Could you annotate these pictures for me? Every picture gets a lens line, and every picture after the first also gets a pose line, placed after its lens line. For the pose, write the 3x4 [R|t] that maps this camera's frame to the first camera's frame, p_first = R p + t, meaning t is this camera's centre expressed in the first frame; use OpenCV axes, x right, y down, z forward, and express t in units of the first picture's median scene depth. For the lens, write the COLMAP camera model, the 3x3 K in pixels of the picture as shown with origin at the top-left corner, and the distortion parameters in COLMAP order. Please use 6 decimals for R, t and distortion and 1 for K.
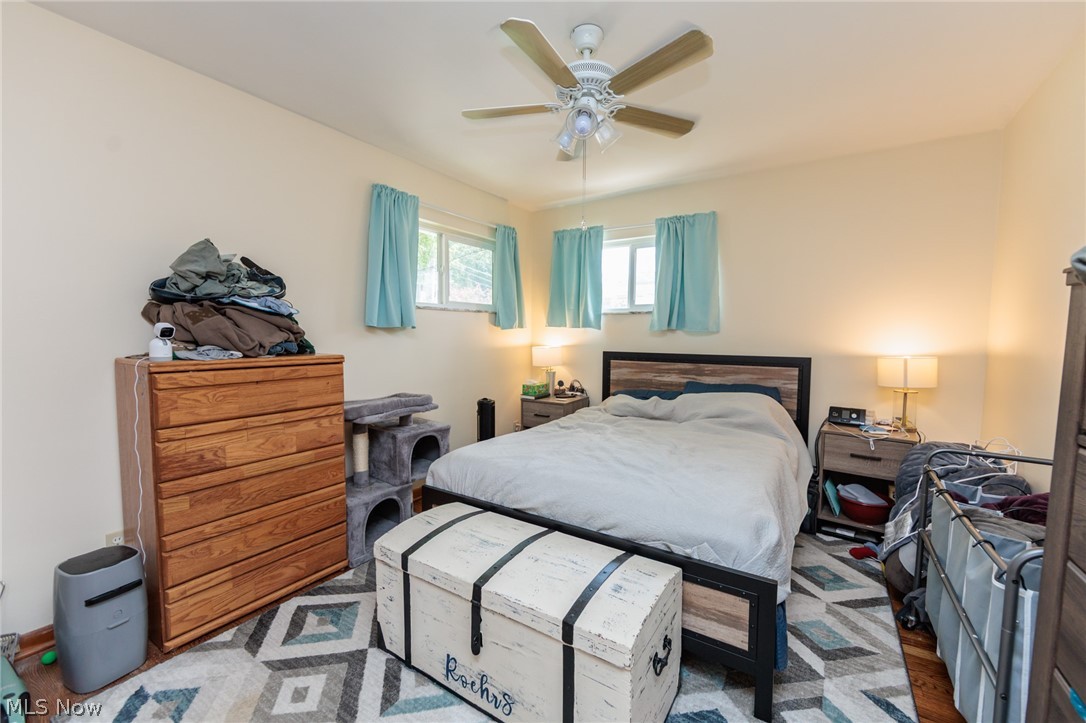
lens RADIAL K [[423.9, 0, 544.7], [0, 423.9, 359.9], [0, 0, 1]] dist [-0.007803, 0.000750]
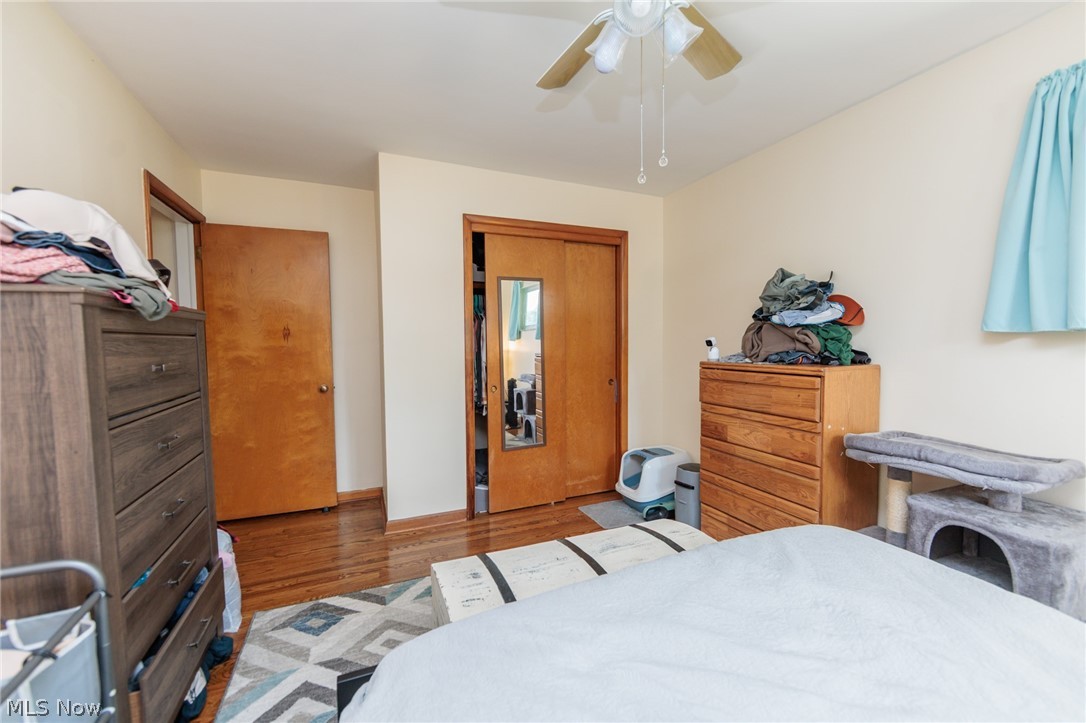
lens RADIAL K [[423.9, 0, 541.8], [0, 423.9, 363.4], [0, 0, 1]] dist [-0.007803, 0.000750]
pose [[-0.540076, 0.036883, -0.840808, 0.636000], [-0.057897, 0.995044, 0.080837, -0.064411], [0.839623, 0.092338, -0.535264, 1.071754]]
